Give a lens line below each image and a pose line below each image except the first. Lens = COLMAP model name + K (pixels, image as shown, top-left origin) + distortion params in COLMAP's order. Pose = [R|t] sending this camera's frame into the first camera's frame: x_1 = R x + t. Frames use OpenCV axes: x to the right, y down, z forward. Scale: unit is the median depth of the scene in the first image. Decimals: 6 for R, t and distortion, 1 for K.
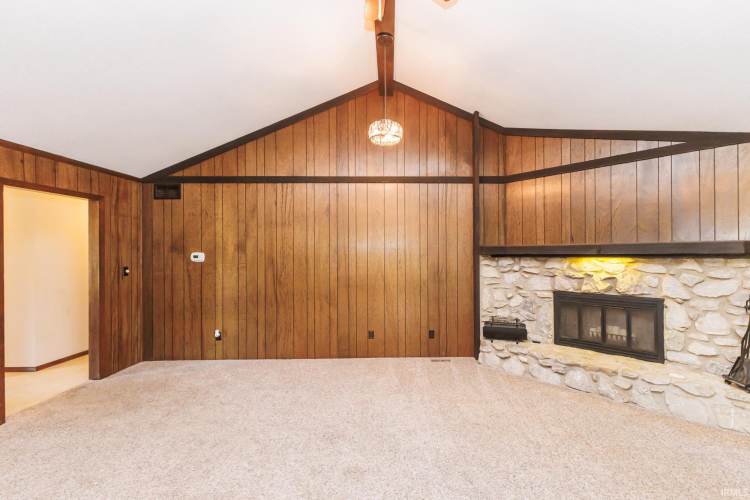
lens RADIAL K [[322.4, 0, 395.9], [0, 322.4, 253.2], [0, 0, 1]] dist [0.001591, -0.000482]
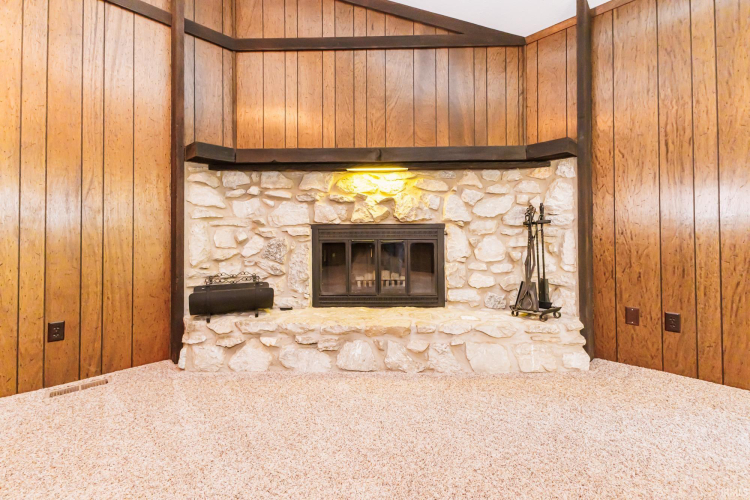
lens RADIAL K [[323.5, 0, 376.4], [0, 323.5, 232.8], [0, 0, 1]] dist [0.002837, -0.000132]
pose [[0.728843, 0.007044, 0.684644, 0.139176], [-0.000898, 0.999956, -0.009331, 0.138184], [-0.684680, 0.006186, 0.728818, 0.439446]]
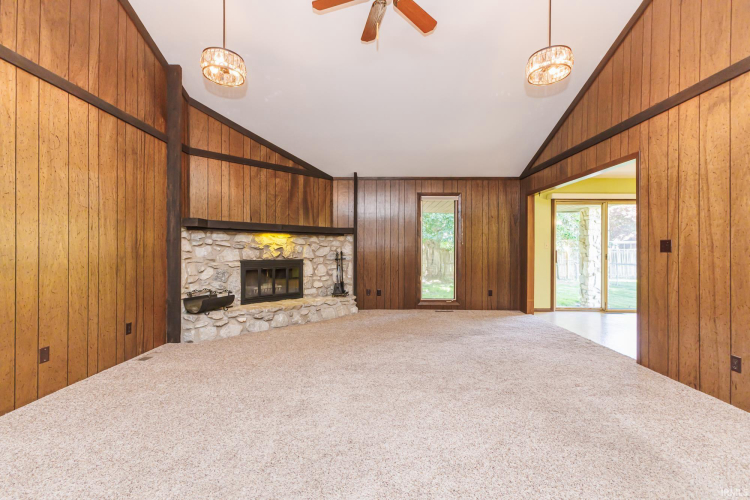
lens RADIAL K [[322.7, 0, 376.0], [0, 322.7, 249.3], [0, 0, 1]] dist [0.001696, -0.000354]
pose [[0.031090, 0.005745, 0.999500, -0.688044], [-0.009055, 0.999944, -0.005466, 0.076561], [-0.999476, -0.008881, 0.031140, 0.460799]]
